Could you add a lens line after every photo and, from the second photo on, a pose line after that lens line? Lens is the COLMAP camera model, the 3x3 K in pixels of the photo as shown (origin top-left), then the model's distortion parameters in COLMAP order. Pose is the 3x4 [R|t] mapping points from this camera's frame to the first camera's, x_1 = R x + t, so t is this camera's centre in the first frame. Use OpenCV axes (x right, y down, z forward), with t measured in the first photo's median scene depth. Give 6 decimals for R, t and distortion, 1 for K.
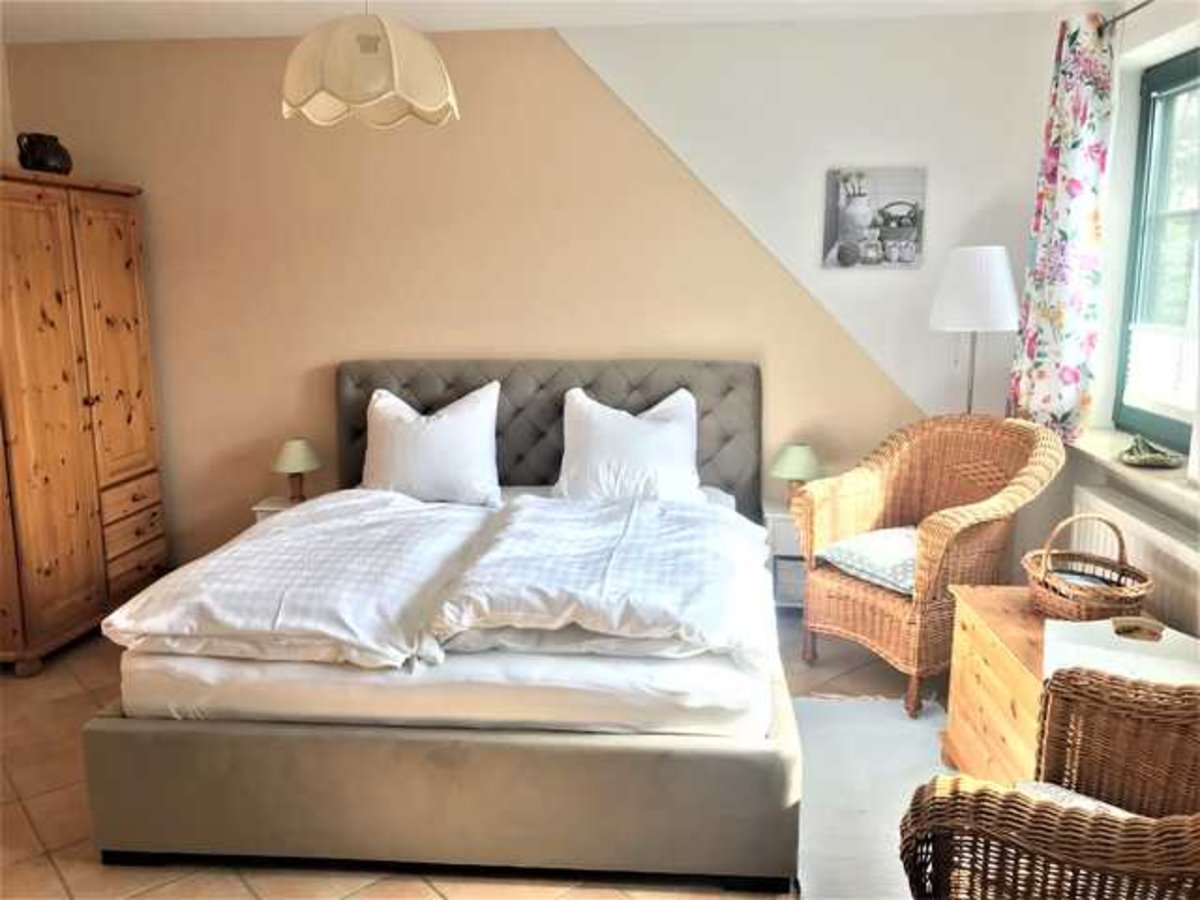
lens RADIAL K [[987.7, 0, 600.9], [0, 987.7, 446.4], [0, 0, 1]] dist [0.004876, -0.000099]
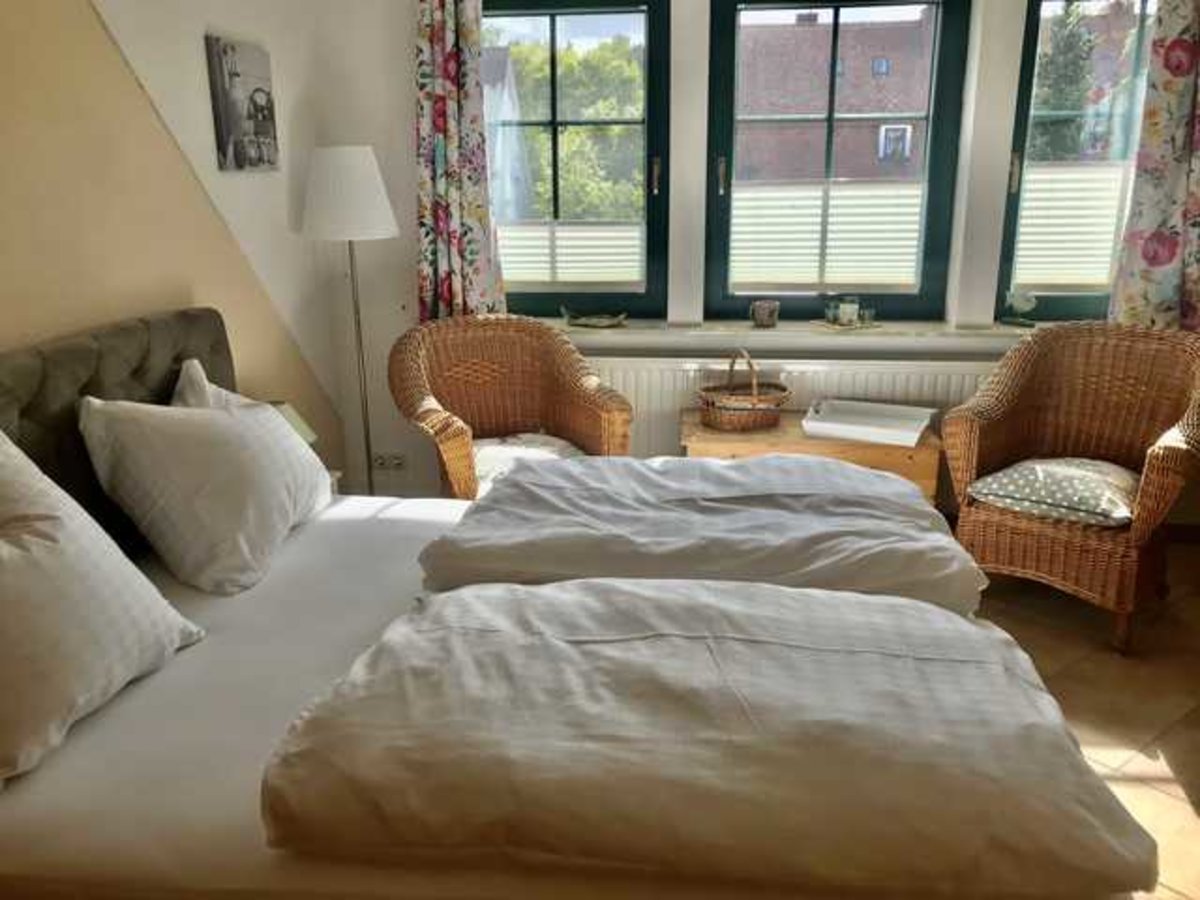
lens RADIAL K [[987.7, 0, 600.1], [0, 987.7, 453.9], [0, 0, 1]] dist [0.004876, -0.000099]
pose [[0.050308, -0.270199, 0.961489, -0.553024], [0.190446, 0.947639, 0.256342, -0.117140], [-0.980408, 0.170216, 0.099132, 0.696488]]
